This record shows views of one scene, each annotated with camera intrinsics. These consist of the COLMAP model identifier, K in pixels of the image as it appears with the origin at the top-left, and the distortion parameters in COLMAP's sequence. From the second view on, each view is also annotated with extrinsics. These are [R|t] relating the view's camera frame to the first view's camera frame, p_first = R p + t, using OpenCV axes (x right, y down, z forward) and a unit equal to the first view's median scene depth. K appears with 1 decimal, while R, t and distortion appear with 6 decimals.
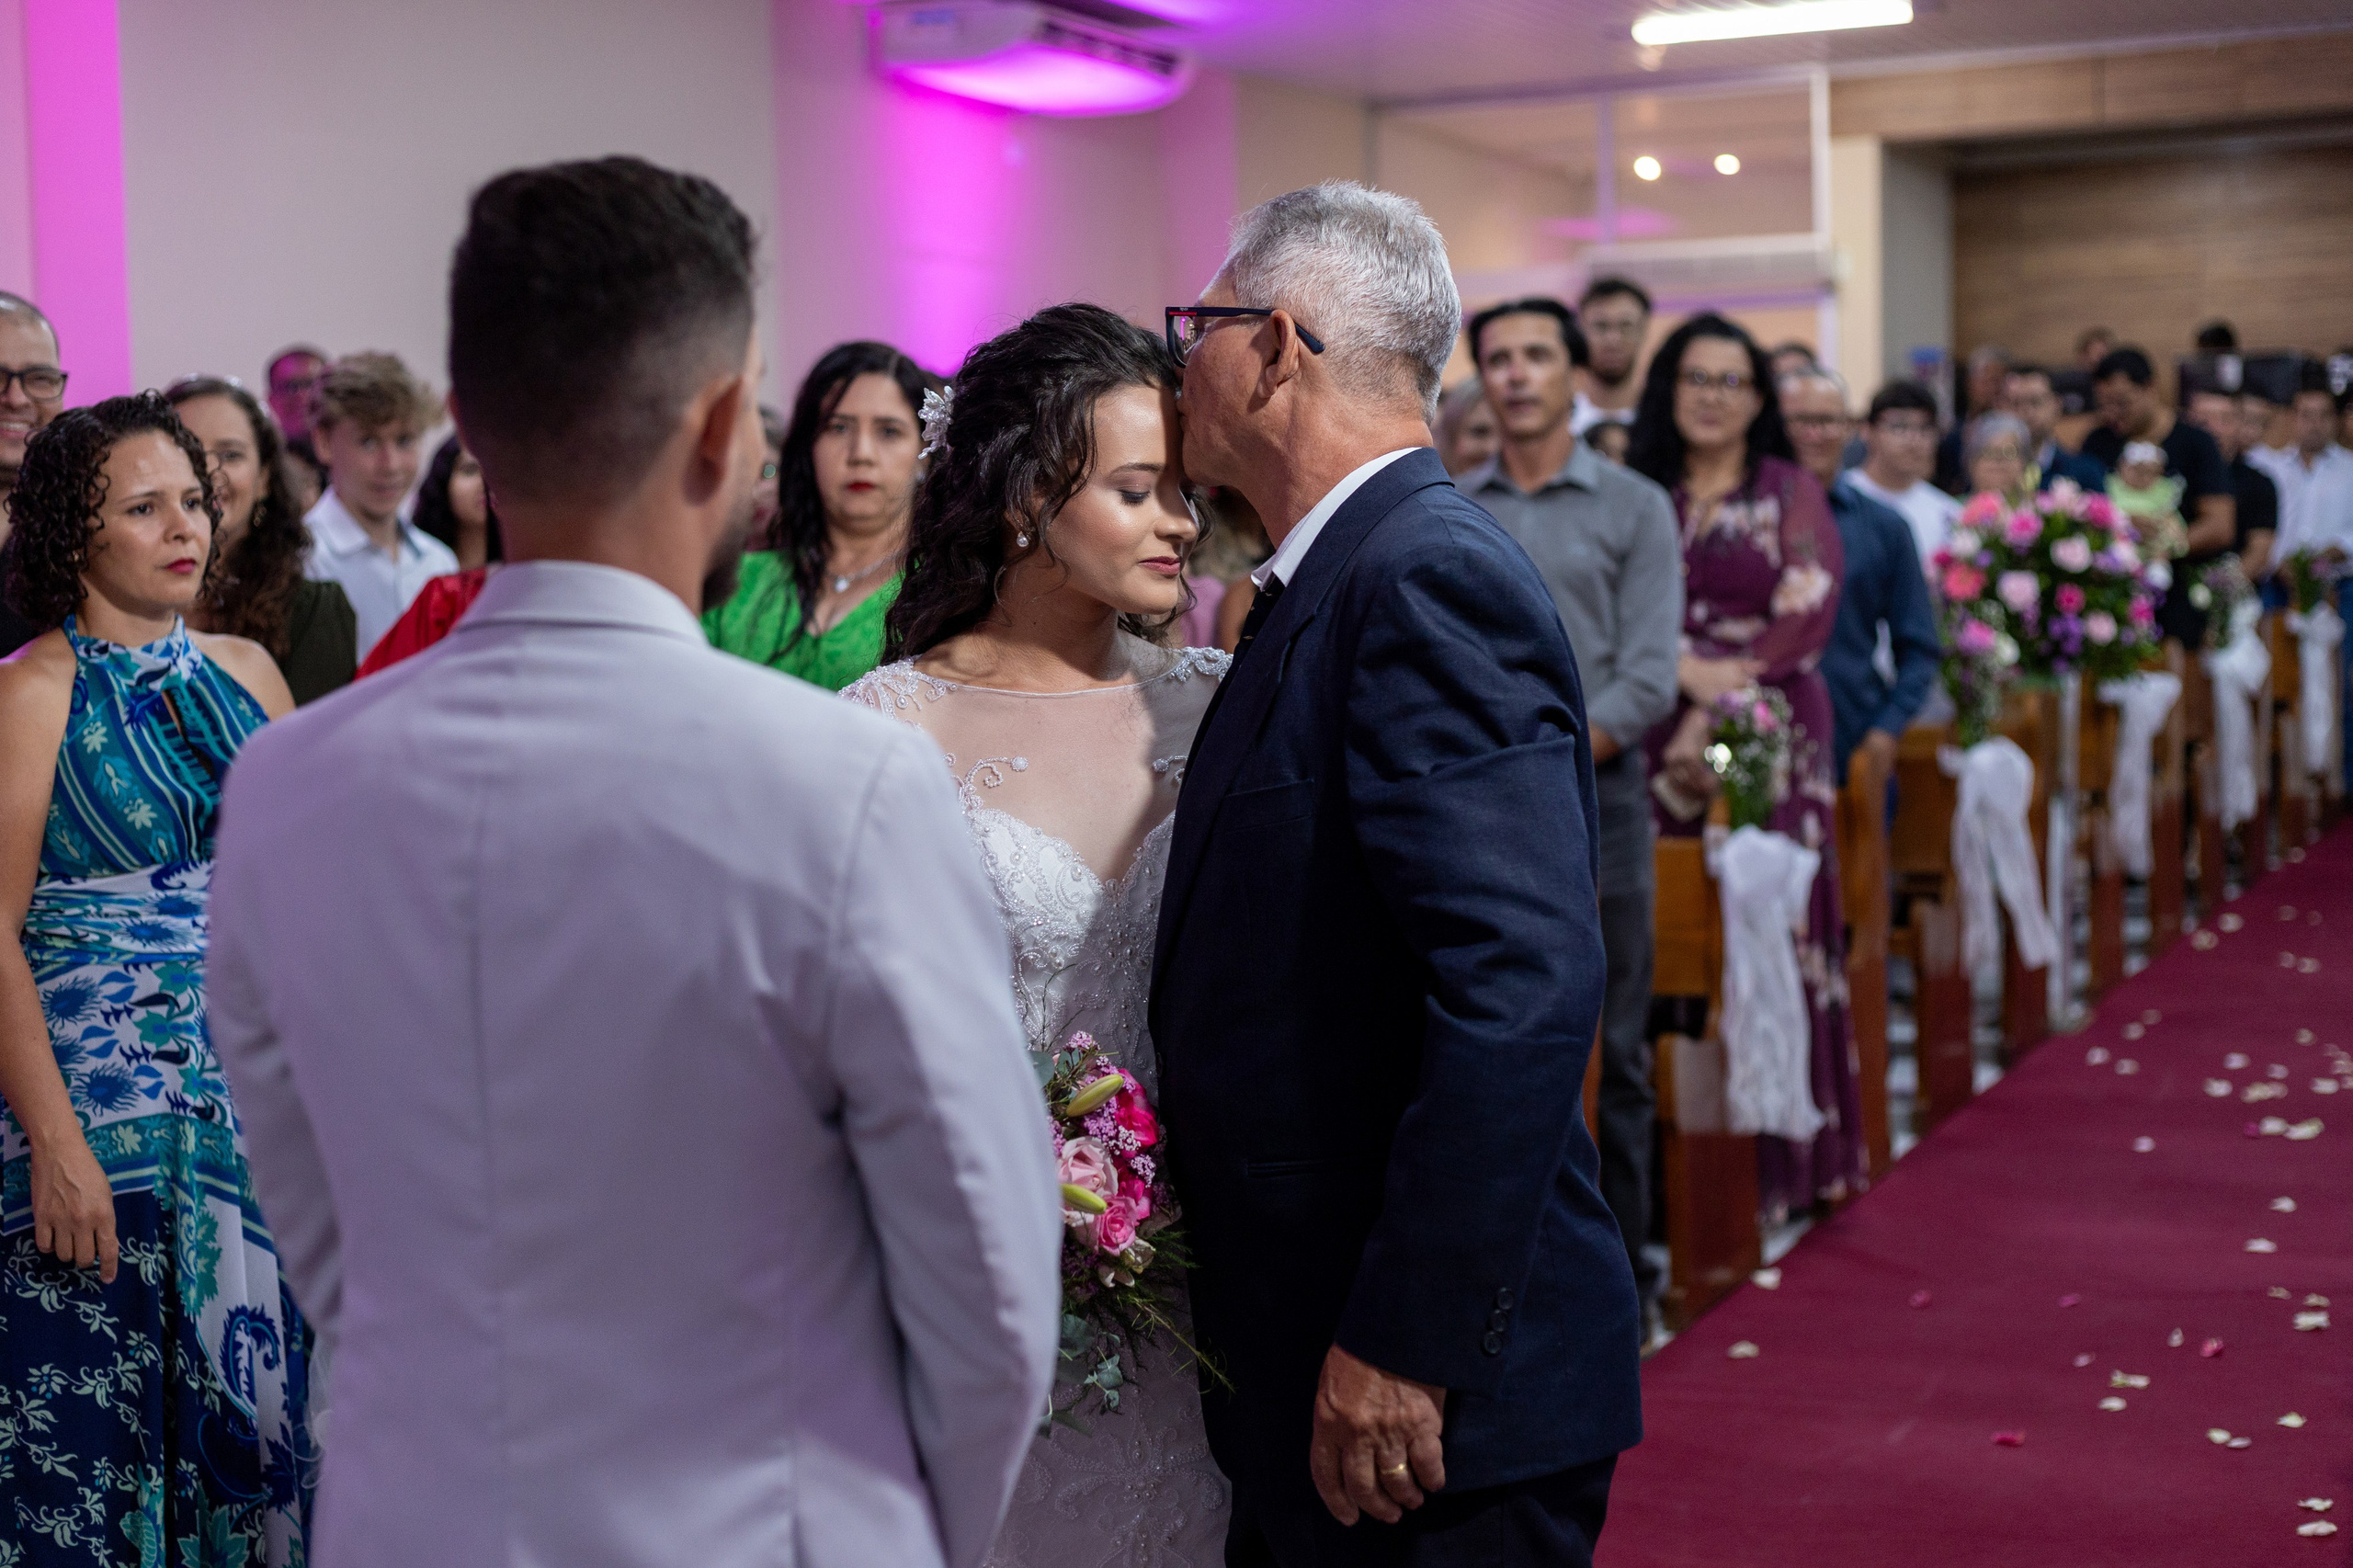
lens RADIAL K [[3310.8, 0, 1176.5], [0, 3310.8, 784.0], [0, 0, 1]] dist [-0.013073, -0.013876]
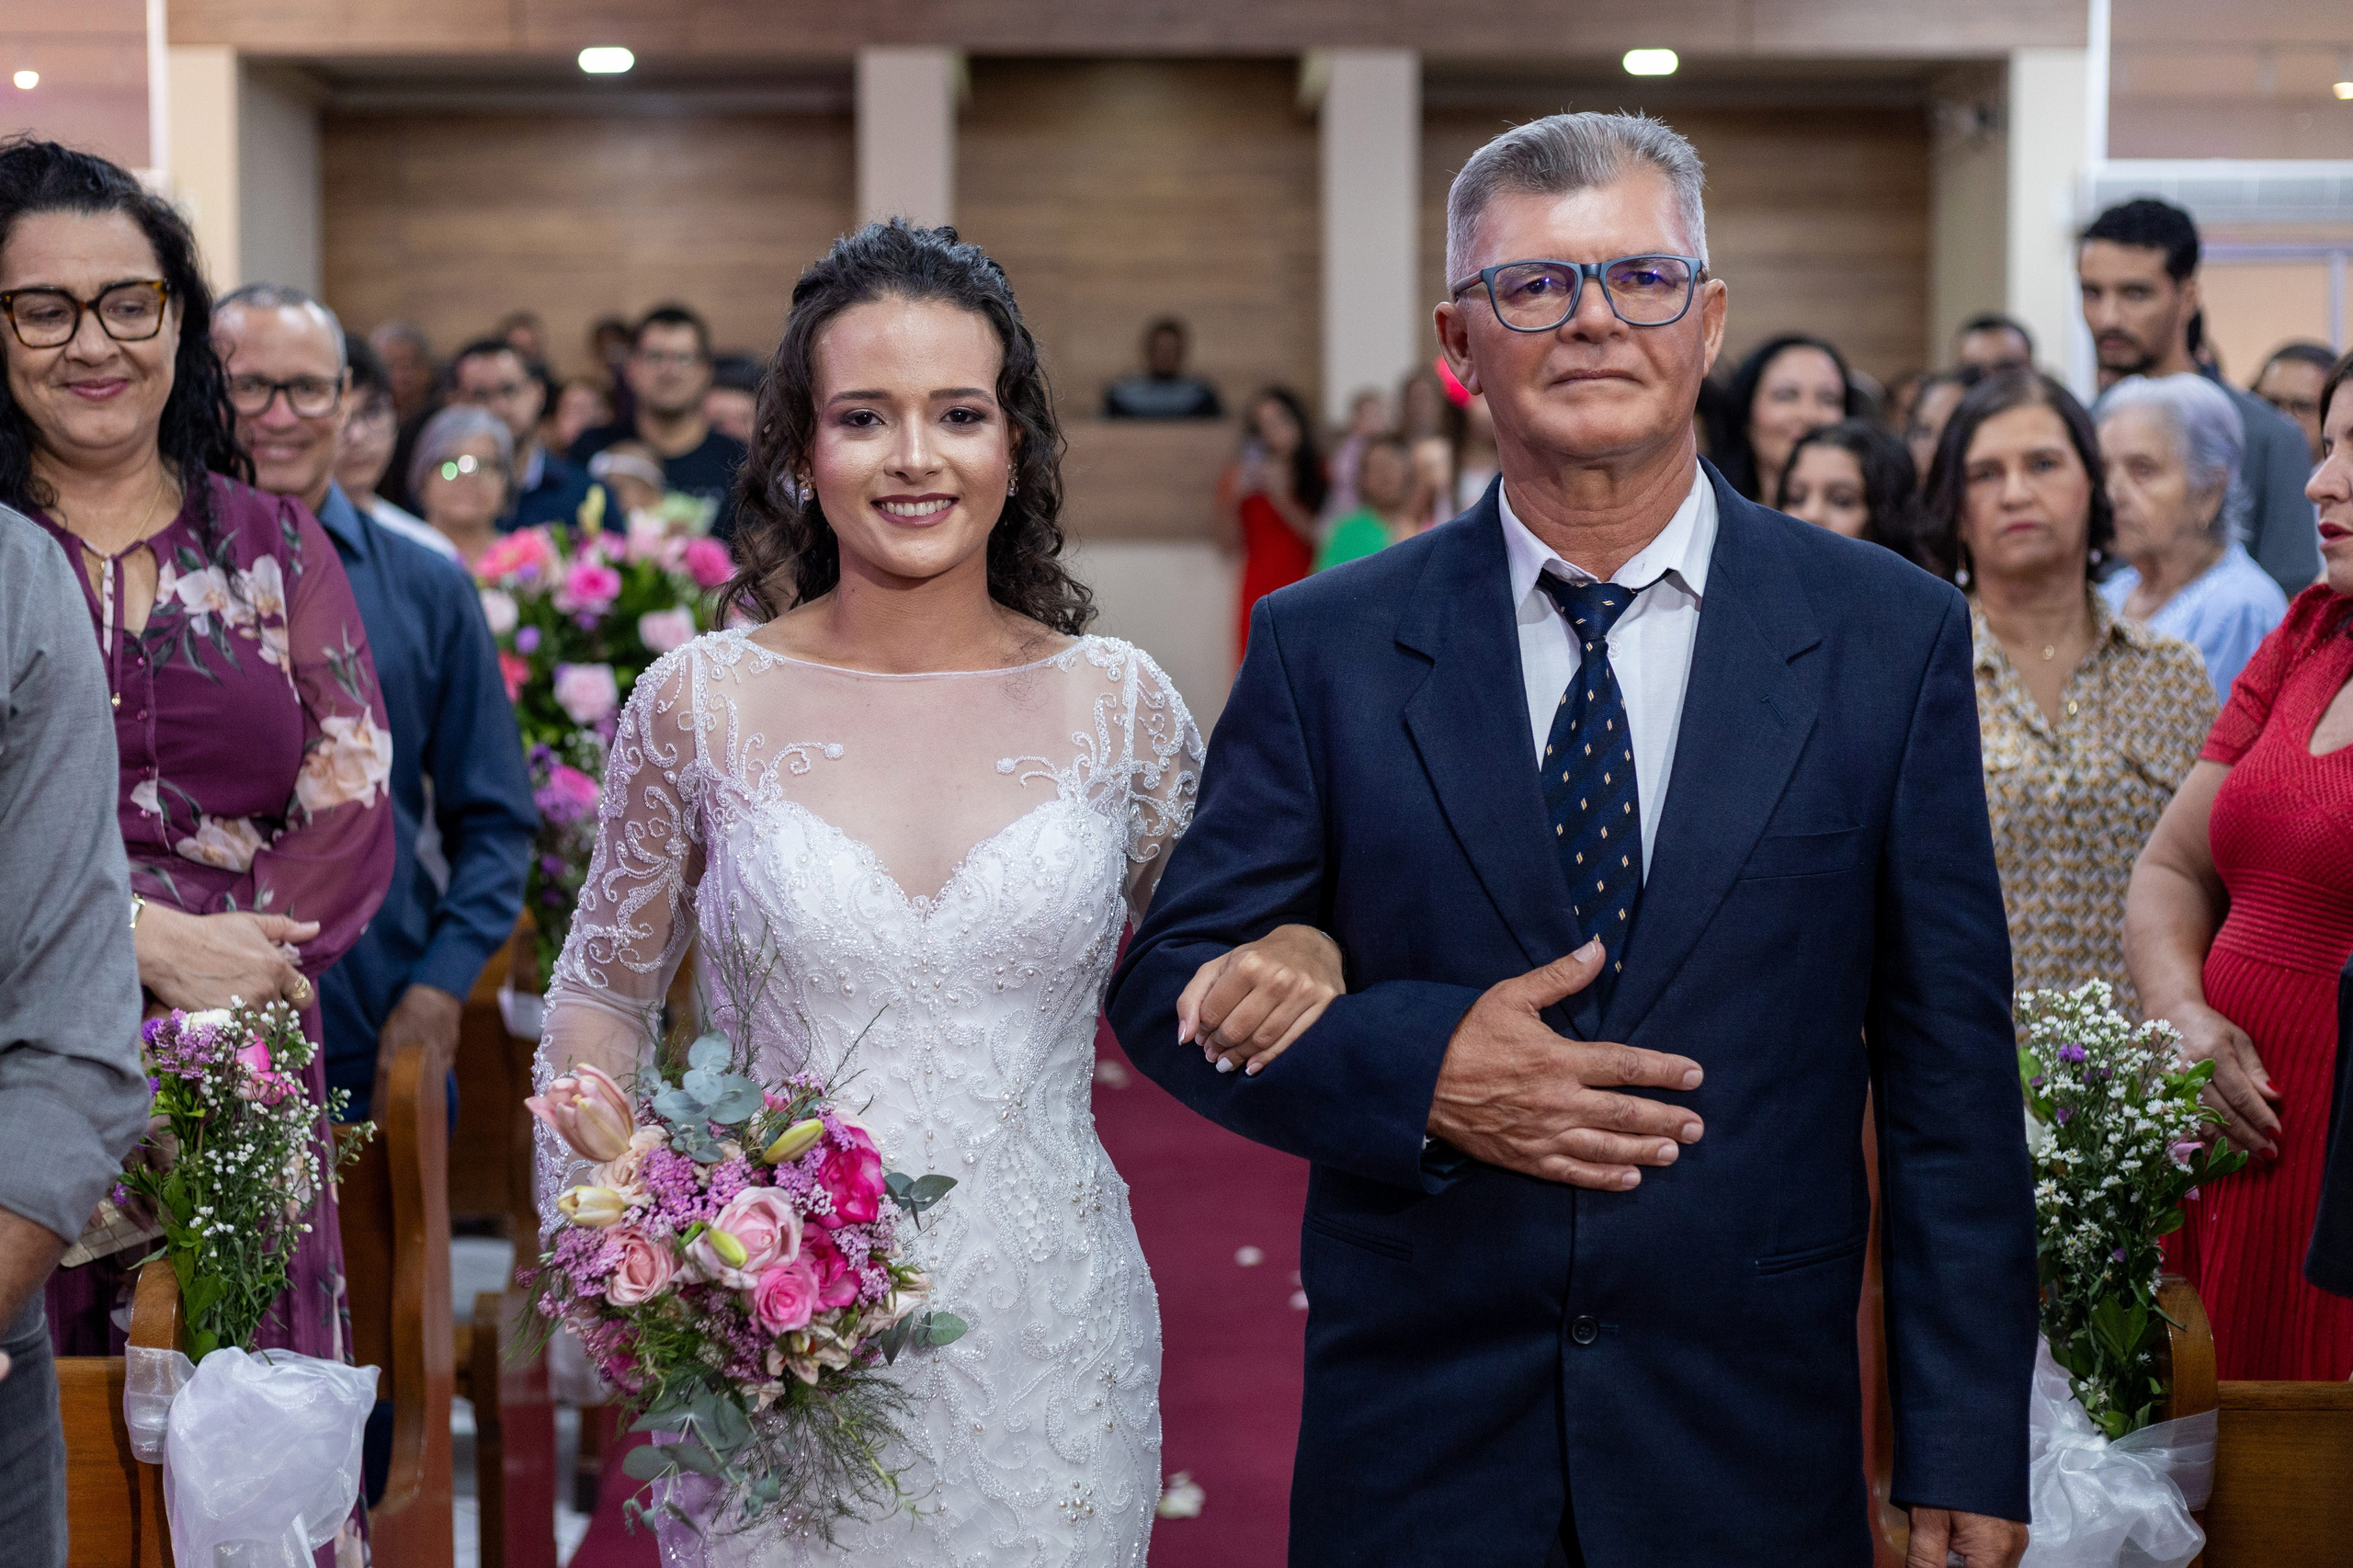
lens RADIAL K [[3310.8, 0, 1176.5], [0, 3310.8, 784.0], [0, 0, 1]] dist [-0.013073, -0.013876]
pose [[0.874486, -0.013130, 0.484872, 0.054485], [0.014993, 0.999888, 0.000034, -0.039956], [-0.484818, 0.007240, 0.874585, 0.415625]]
